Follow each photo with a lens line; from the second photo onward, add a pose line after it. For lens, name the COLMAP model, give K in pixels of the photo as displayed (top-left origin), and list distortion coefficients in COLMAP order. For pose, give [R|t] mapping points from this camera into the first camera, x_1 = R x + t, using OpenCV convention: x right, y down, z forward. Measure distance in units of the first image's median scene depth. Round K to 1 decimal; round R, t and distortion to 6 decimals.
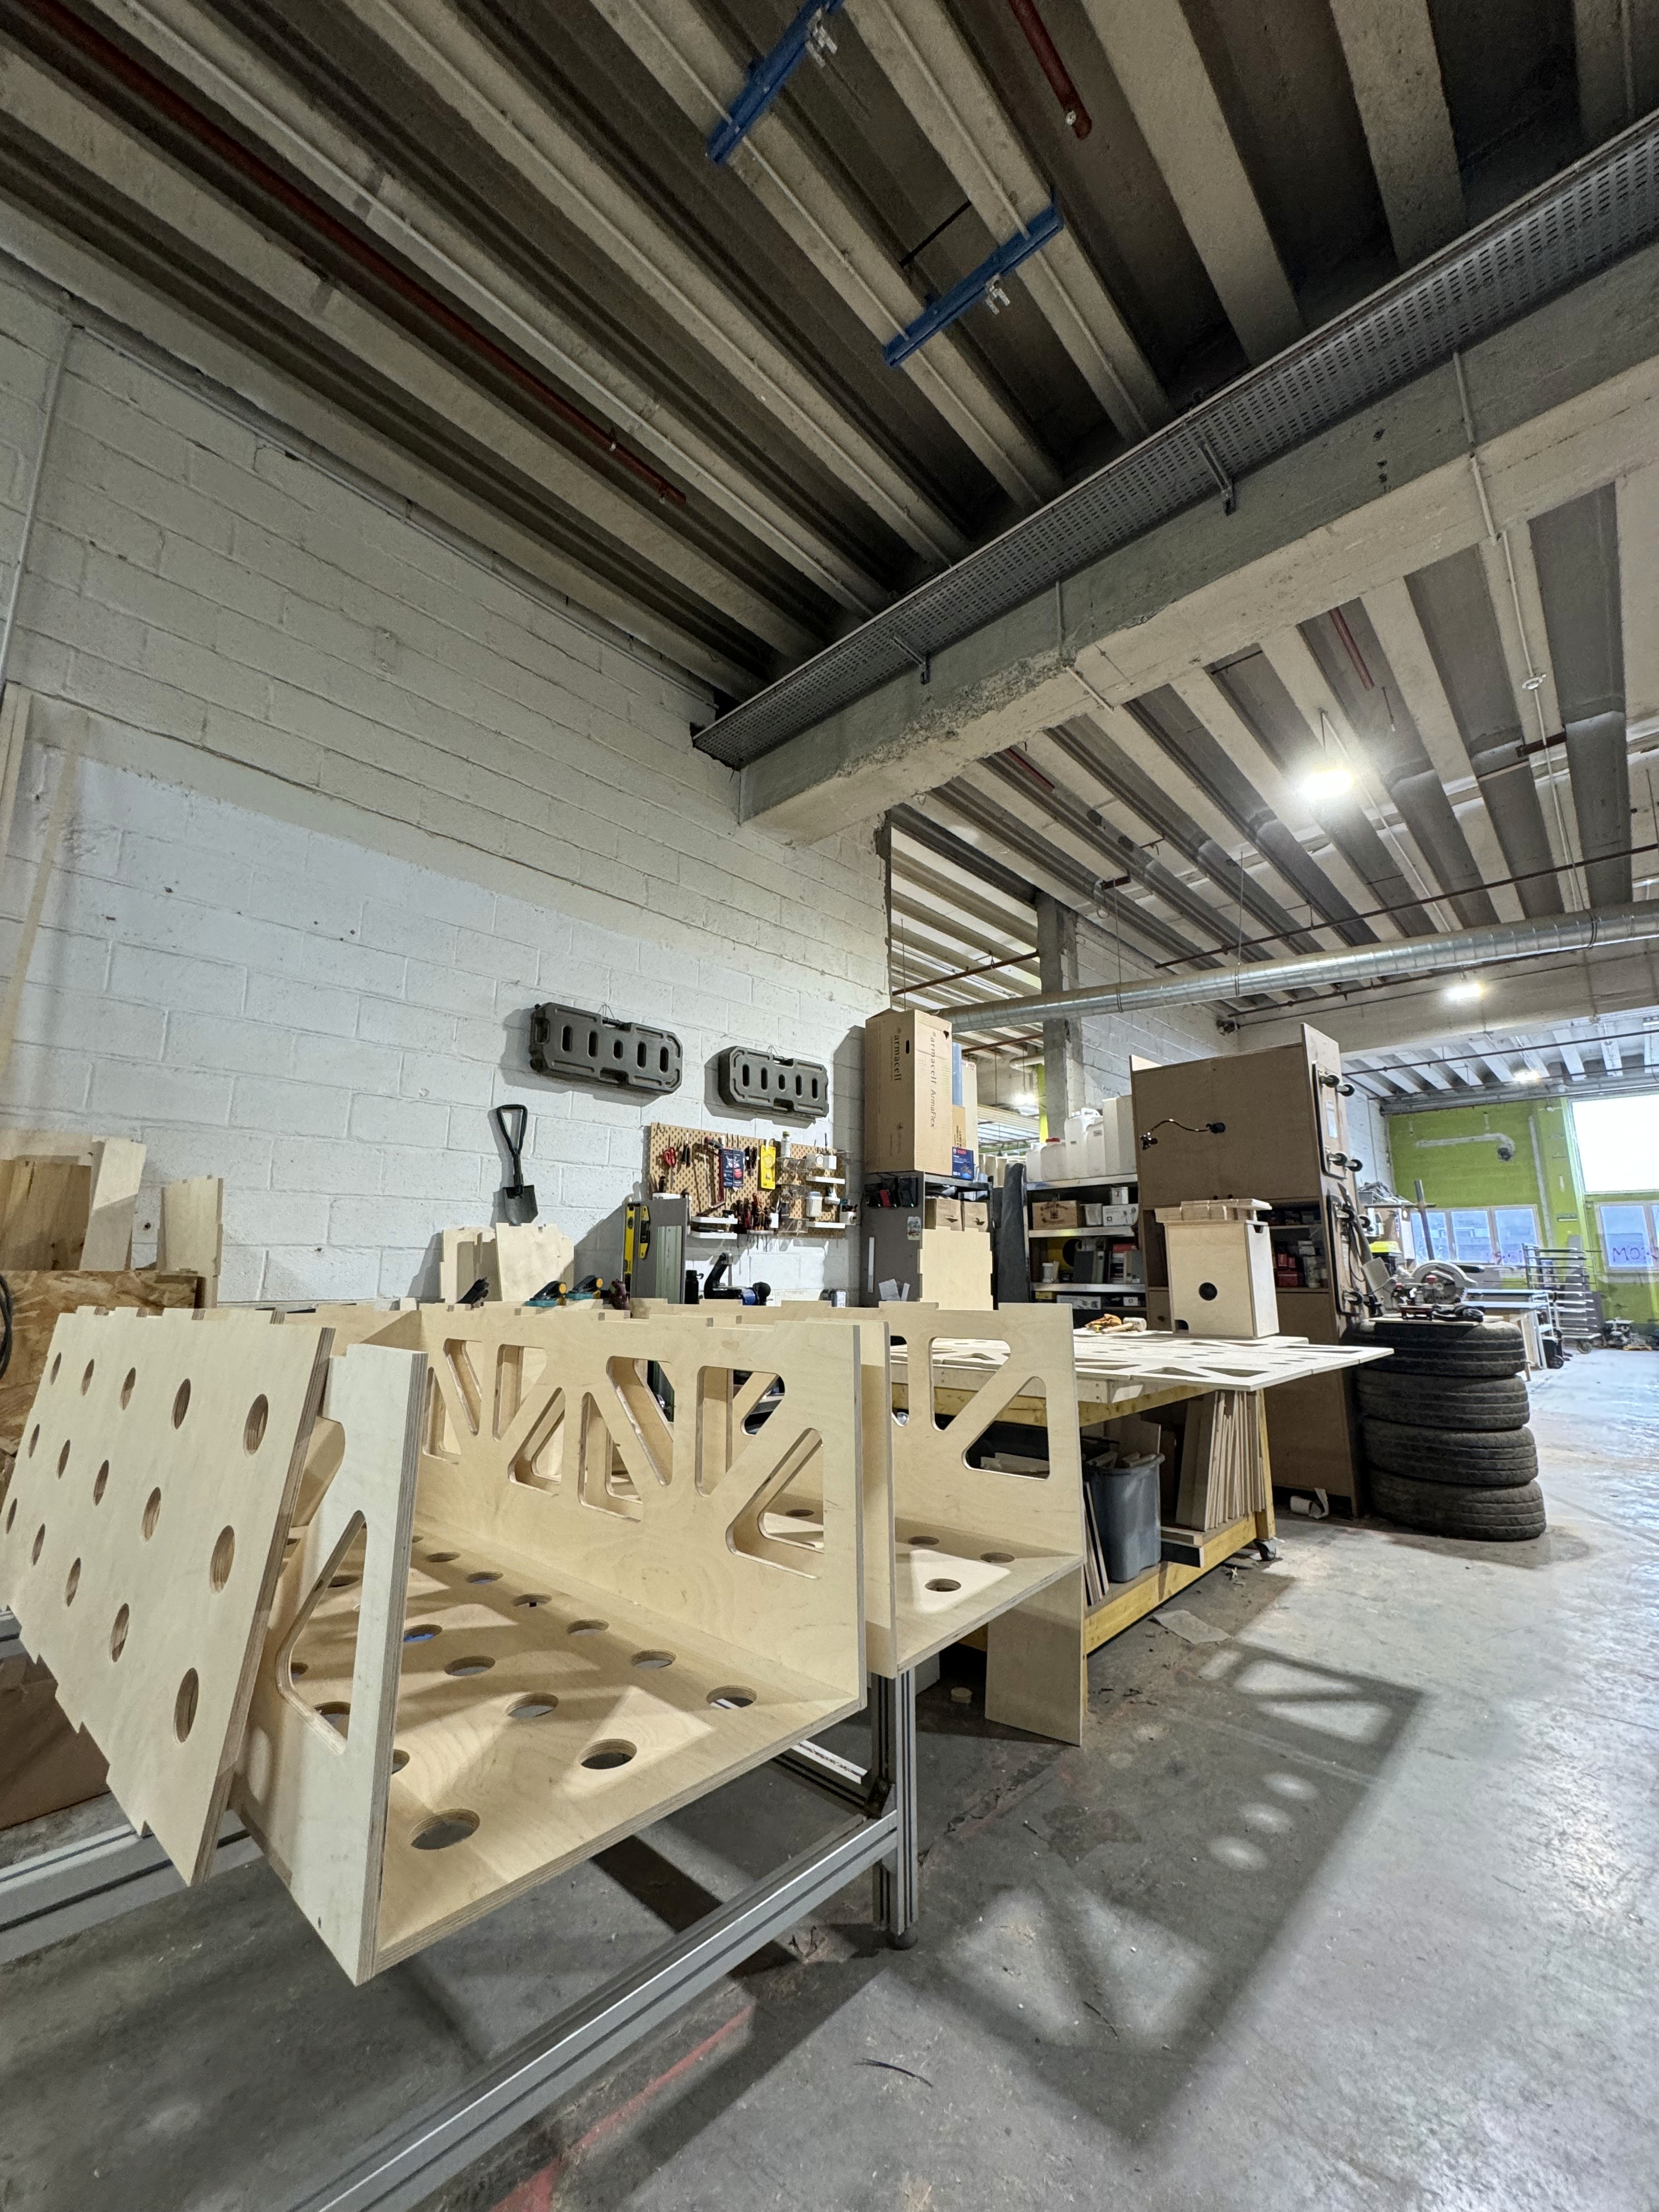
lens RADIAL K [[878.3, 0, 836.7], [0, 878.3, 1113.0], [0, 0, 1]] dist [-0.003154, -0.000003]
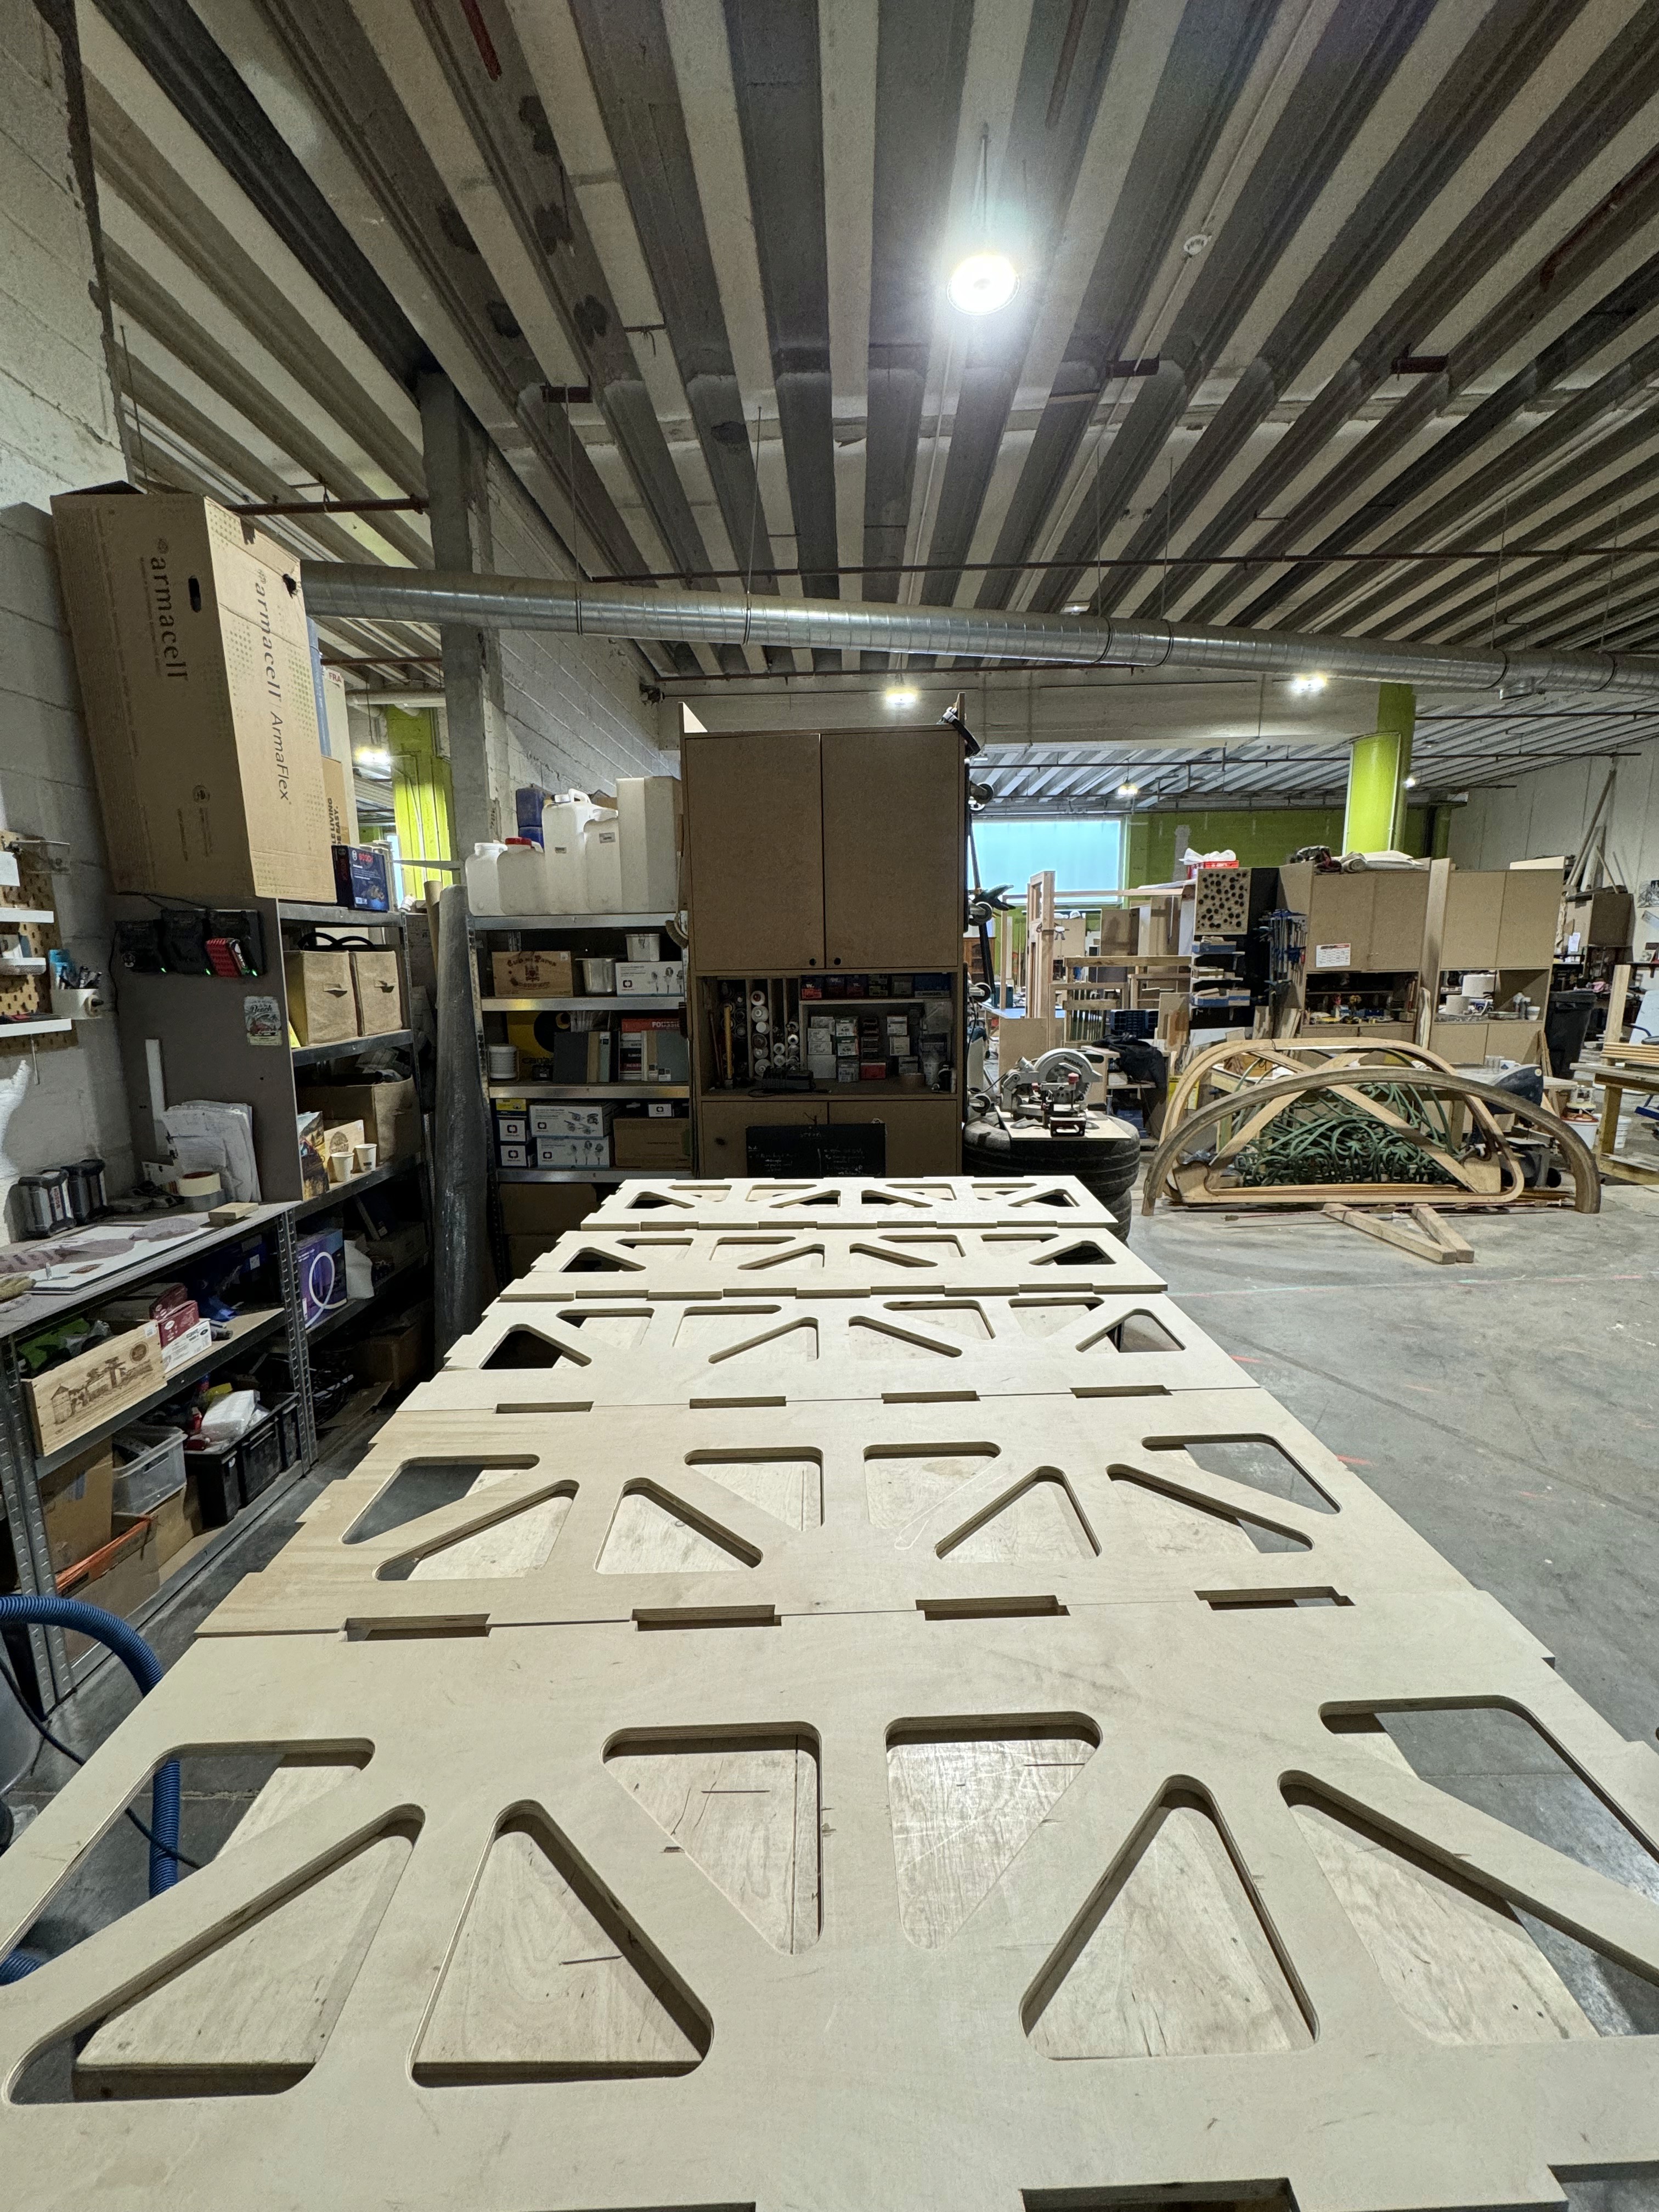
lens RADIAL K [[878.3, 0, 828.2], [0, 878.3, 1108.5], [0, 0, 1]] dist [-0.003154, -0.000003]
pose [[0.754698, -0.123652, 0.644314, 0.006878], [-0.103663, 0.947267, 0.303215, 0.001005], [-0.647831, -0.295628, 0.702083, 0.422112]]
